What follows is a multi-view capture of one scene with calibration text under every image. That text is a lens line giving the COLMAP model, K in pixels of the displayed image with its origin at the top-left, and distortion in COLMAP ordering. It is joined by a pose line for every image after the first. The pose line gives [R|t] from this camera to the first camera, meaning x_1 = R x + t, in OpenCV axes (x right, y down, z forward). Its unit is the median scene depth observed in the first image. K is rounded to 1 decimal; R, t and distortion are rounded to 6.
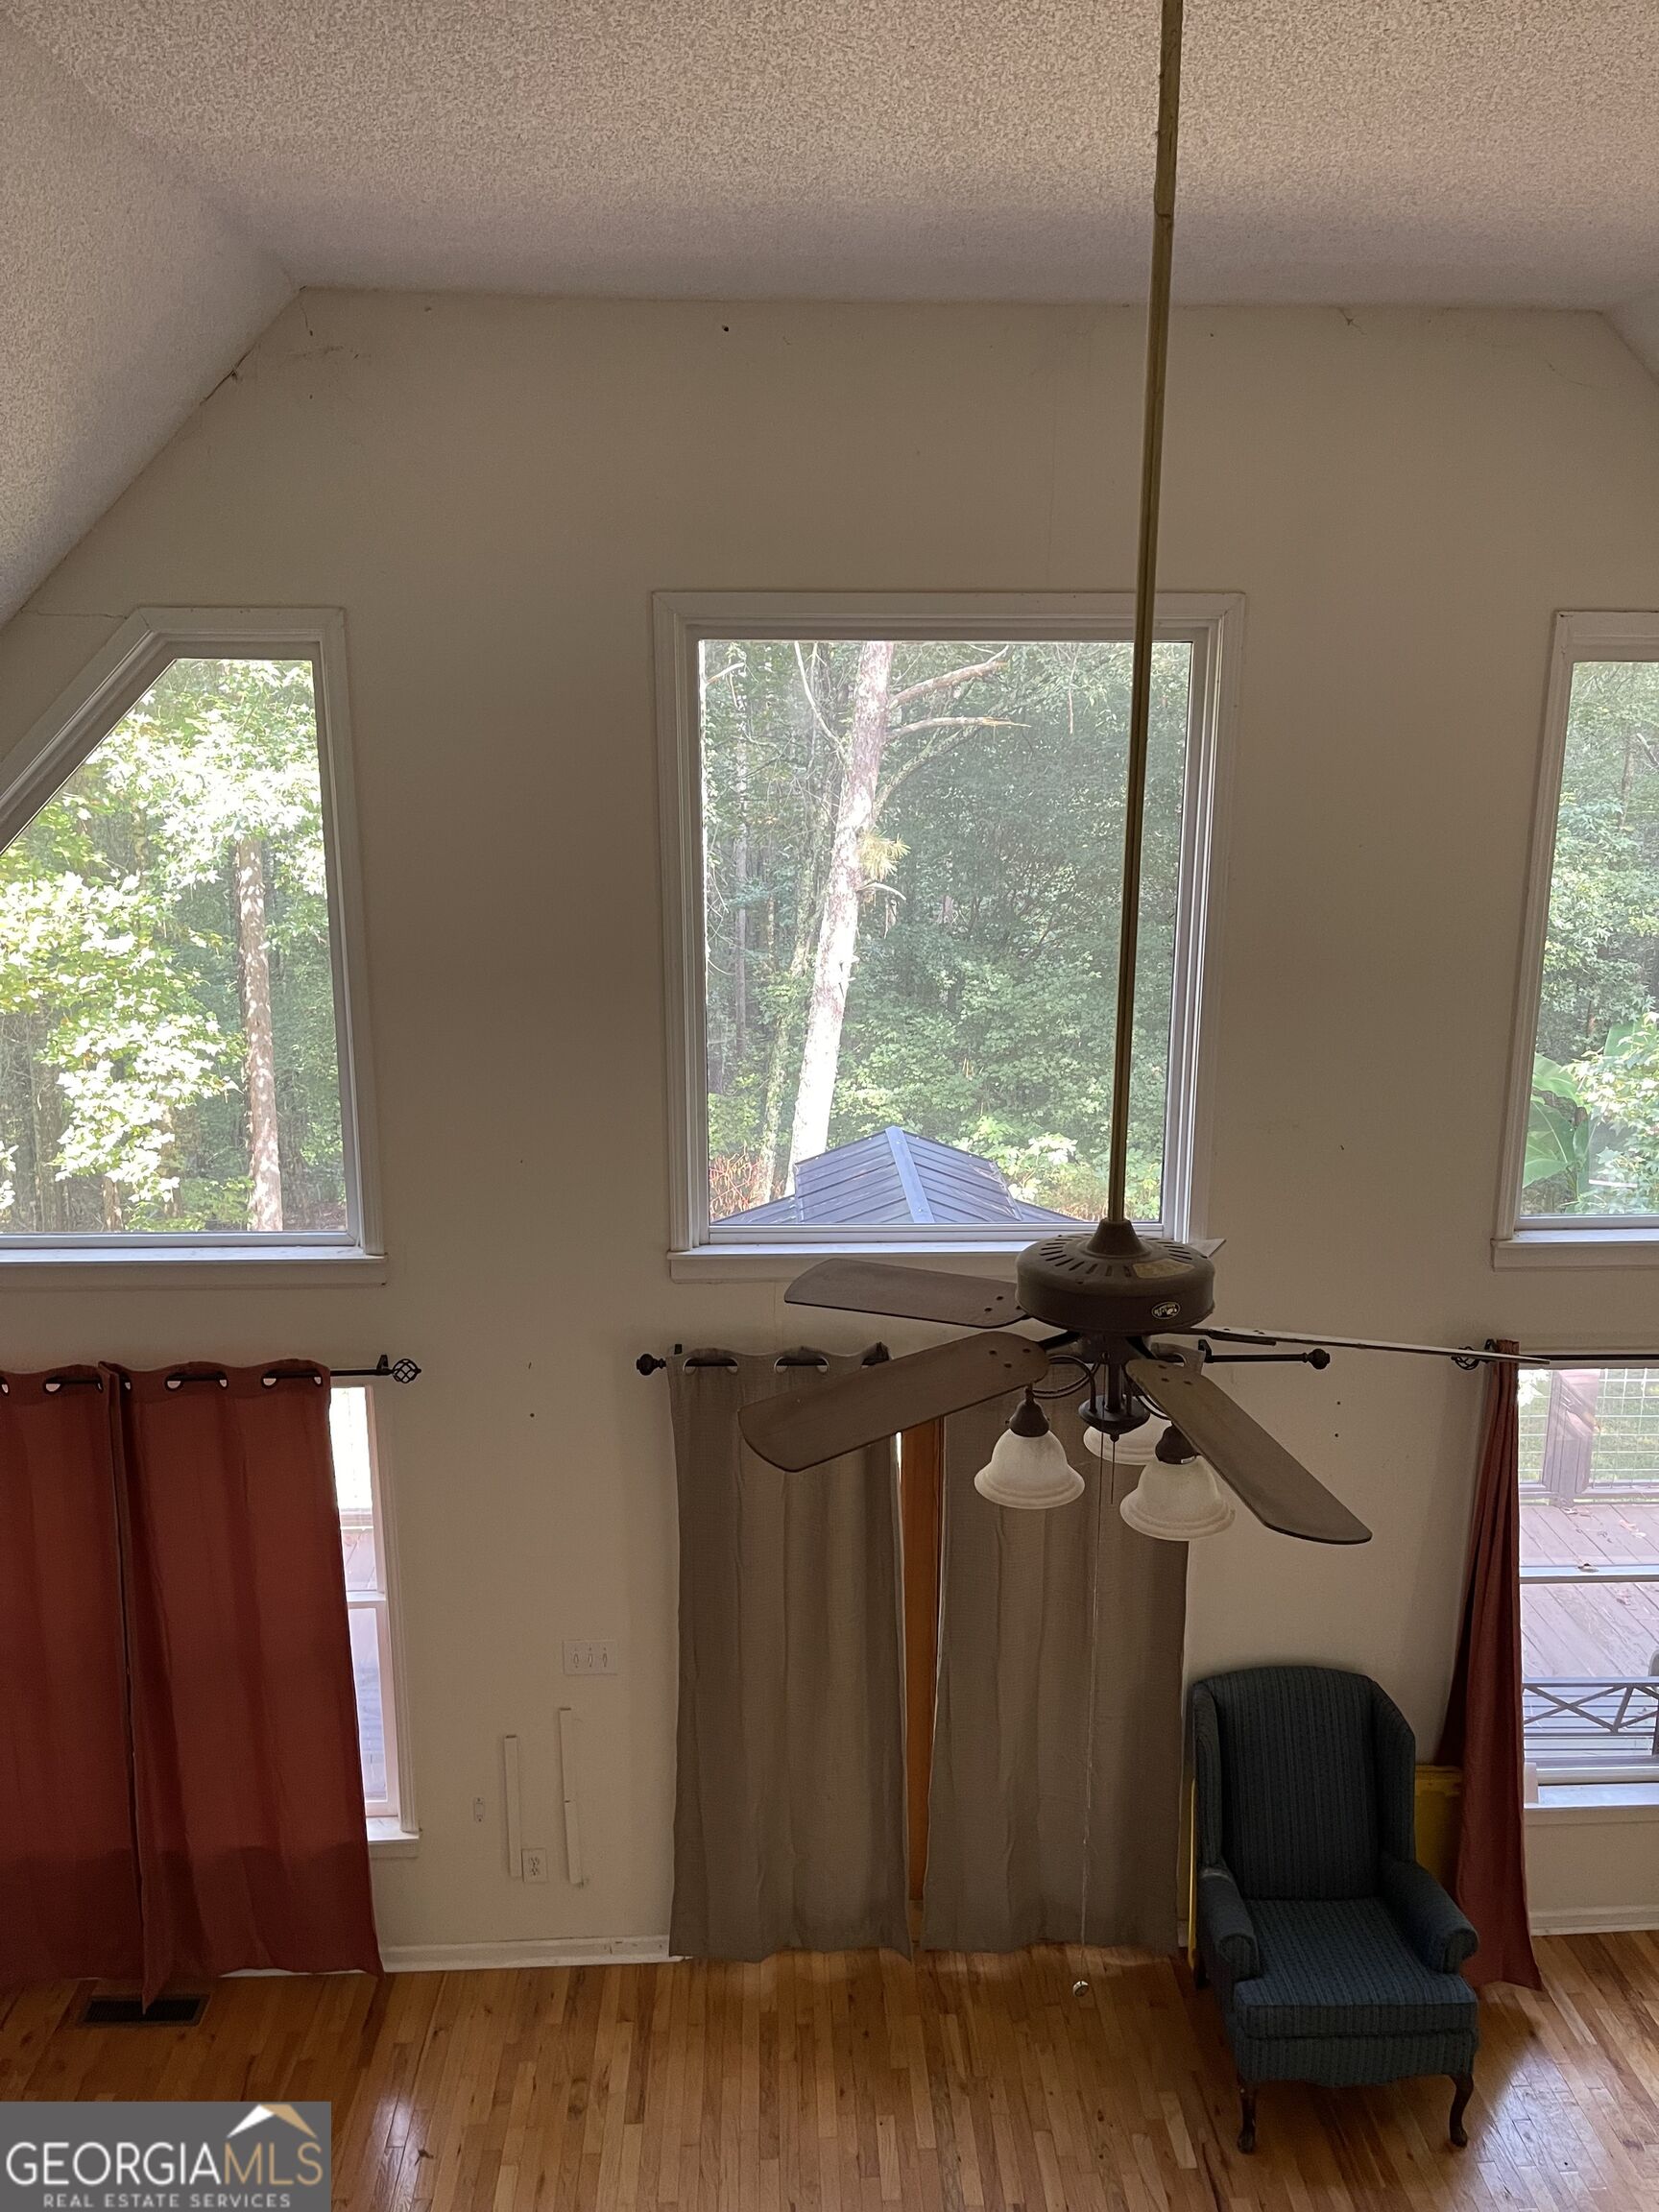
lens RADIAL K [[1668.4, 0, 838.5], [0, 1668.4, 1122.8], [0, 0, 1]] dist [0.078193, -0.102929]
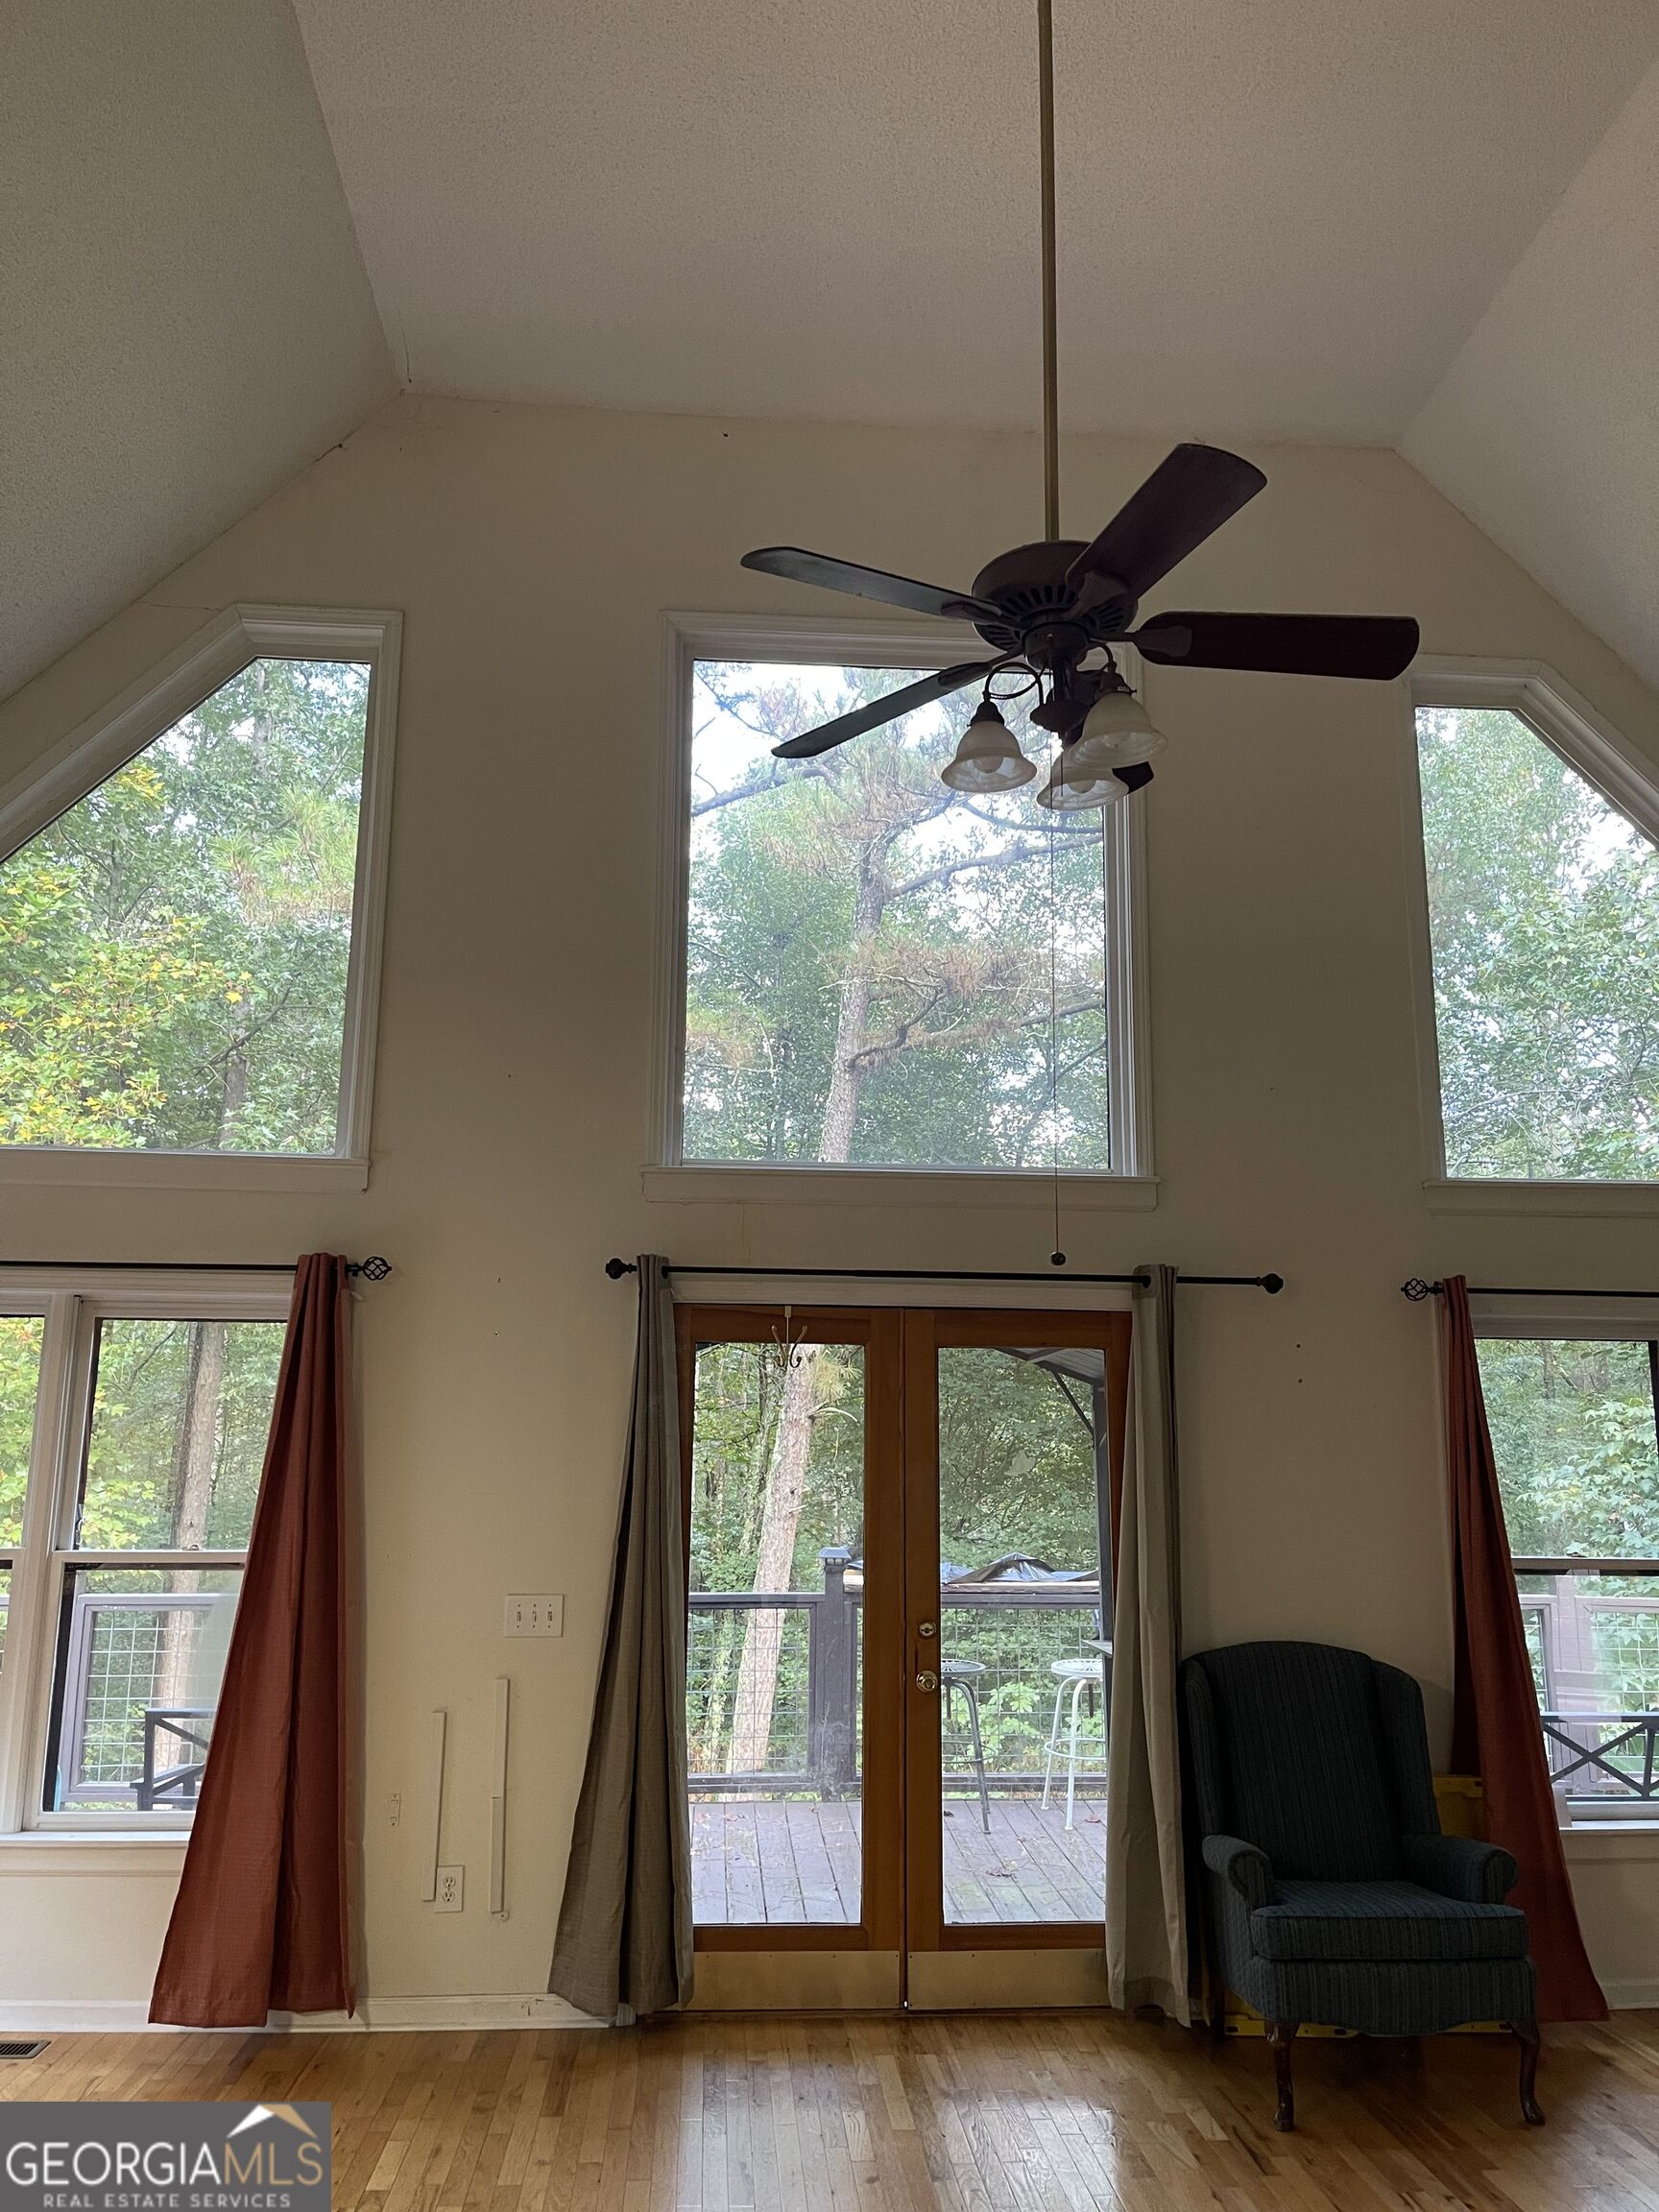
lens RADIAL K [[1668.4, 0, 833.6], [0, 1668.4, 1127.7], [0, 0, 1]] dist [0.078193, -0.102929]
pose [[0.999588, 0.012311, 0.025913, -0.009122], [-0.000401, 0.909154, -0.416459, 0.459483], [-0.028686, 0.416277, 0.908785, 0.035916]]
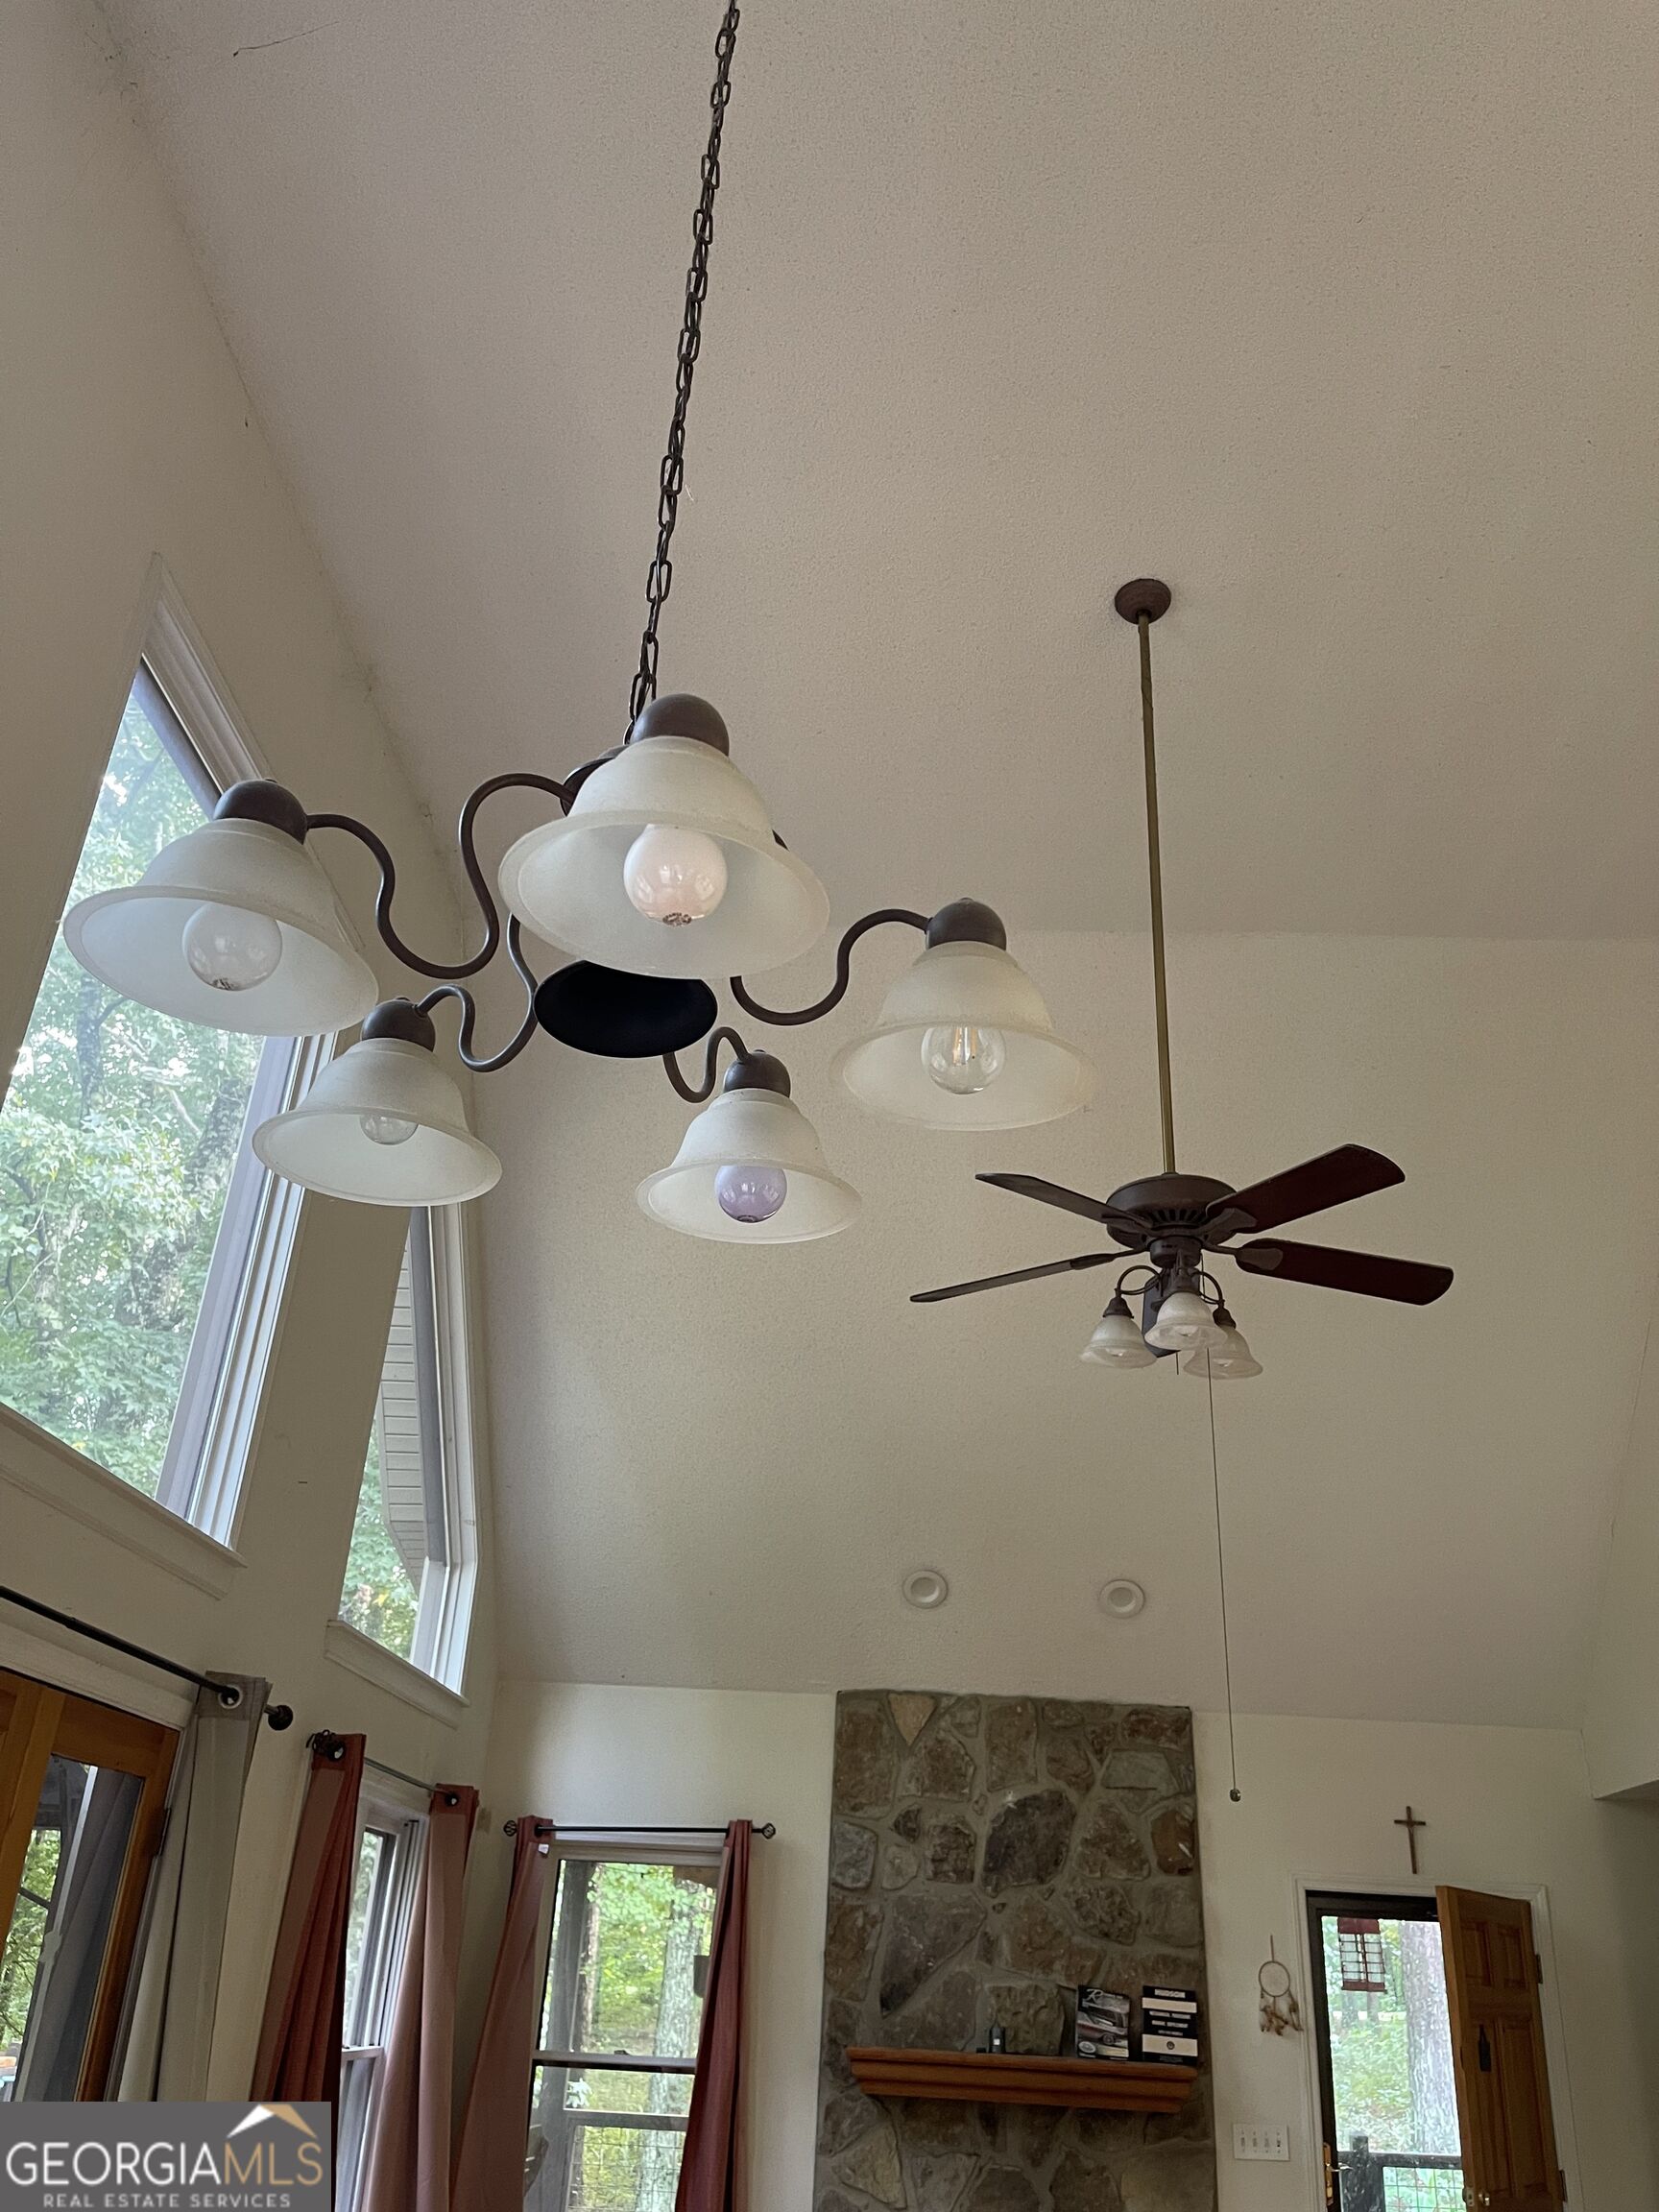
lens RADIAL K [[1668.4, 0, 833.8], [0, 1668.4, 1096.4], [0, 0, 1]] dist [0.078193, -0.102929]
pose [[0.075652, 0.465383, 0.881870, -0.594548], [0.189993, 0.861475, -0.470919, 0.318114], [-0.978866, 0.203175, -0.023247, 0.642596]]
